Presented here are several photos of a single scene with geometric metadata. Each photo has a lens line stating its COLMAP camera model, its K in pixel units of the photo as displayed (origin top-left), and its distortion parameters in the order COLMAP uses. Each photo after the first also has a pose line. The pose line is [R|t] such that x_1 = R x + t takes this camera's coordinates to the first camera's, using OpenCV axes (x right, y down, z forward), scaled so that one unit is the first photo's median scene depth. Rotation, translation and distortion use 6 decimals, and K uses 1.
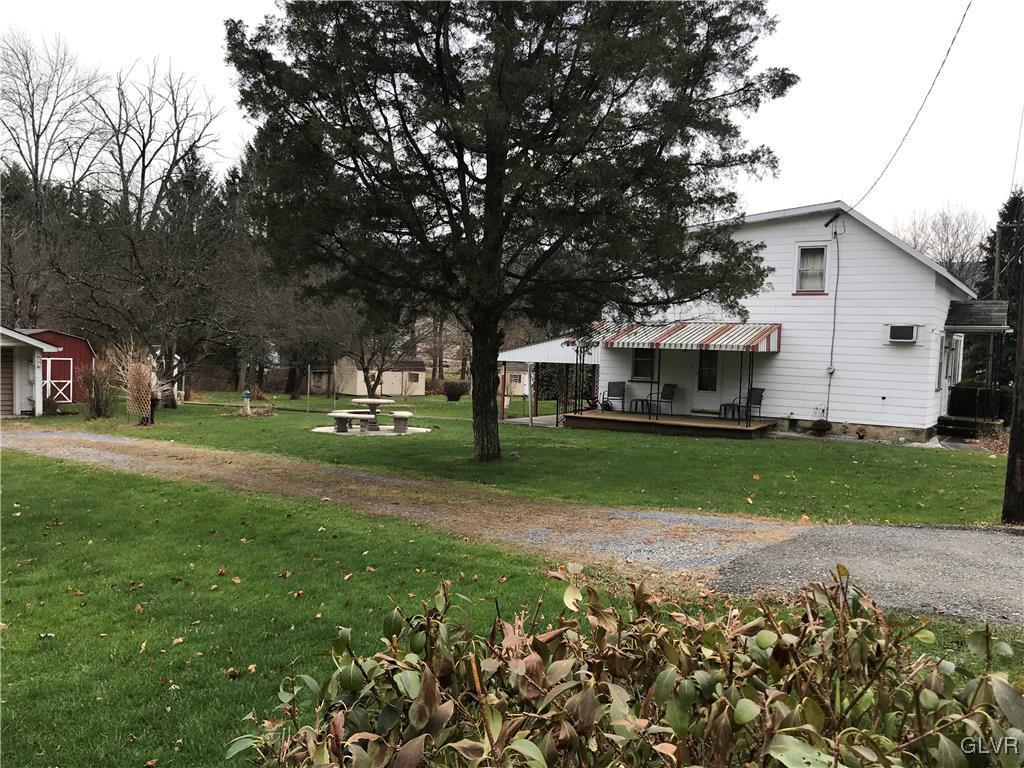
lens RADIAL K [[834.5, 0, 506.6], [0, 834.5, 384.0], [0, 0, 1]] dist [0.034042, -0.039640]
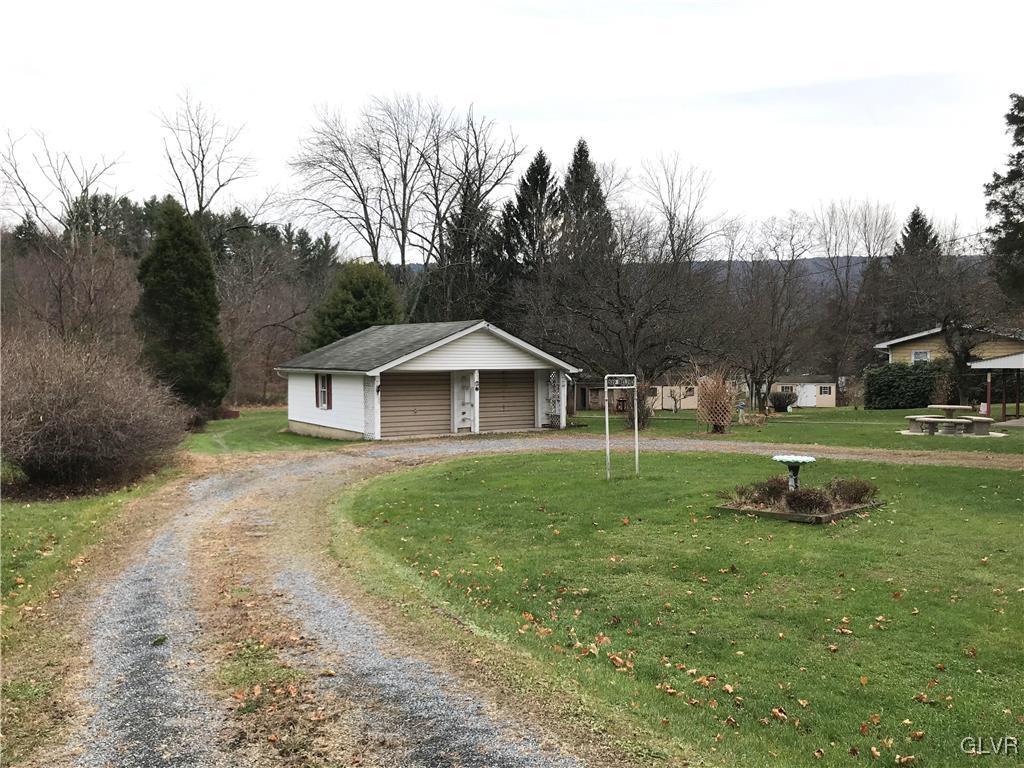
lens RADIAL K [[834.5, 0, 487.3], [0, 834.5, 378.8], [0, 0, 1]] dist [0.034042, -0.039640]
pose [[0.988068, -0.028729, -0.151315, -1.038355], [0.024744, 0.999297, -0.028148, -0.000061], [0.152017, 0.024068, 0.988085, -0.320390]]
